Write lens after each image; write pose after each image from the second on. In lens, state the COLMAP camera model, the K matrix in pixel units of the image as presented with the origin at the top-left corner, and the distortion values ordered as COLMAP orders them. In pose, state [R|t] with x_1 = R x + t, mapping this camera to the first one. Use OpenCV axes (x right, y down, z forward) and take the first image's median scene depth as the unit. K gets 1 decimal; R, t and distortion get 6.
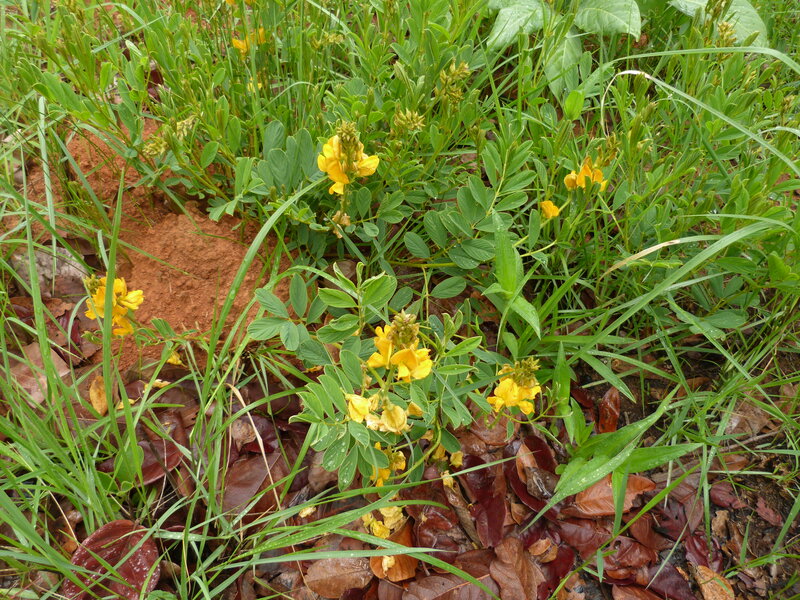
lens RADIAL K [[585.7, 0, 388.3], [0, 585.7, 299.6], [0, 0, 1]] dist [-0.023585, 0.004196]
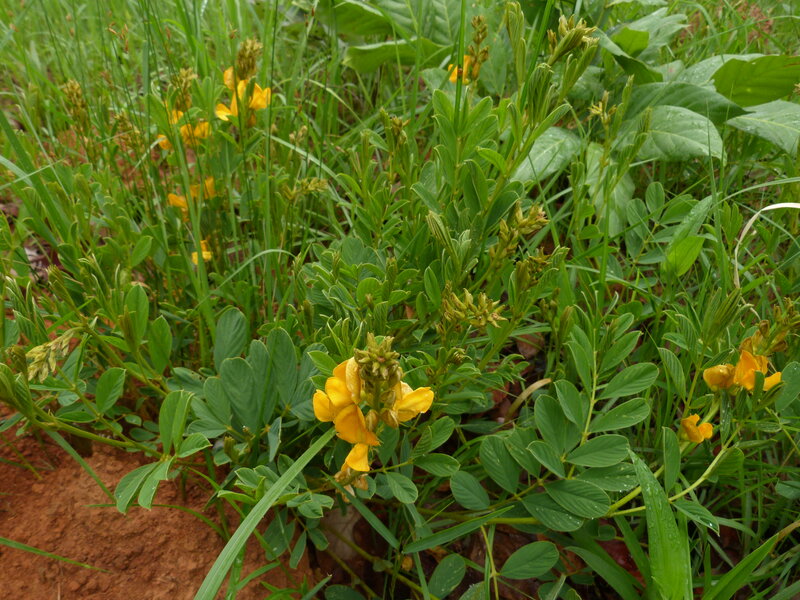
lens RADIAL K [[585.7, 0, 388.3], [0, 585.7, 299.6], [0, 0, 1]] dist [-0.023585, 0.004196]
pose [[0.995521, -0.070189, 0.063329, -0.061277], [0.082974, 0.969754, -0.229548, -0.152566], [-0.045302, 0.233775, 0.971235, 0.361055]]
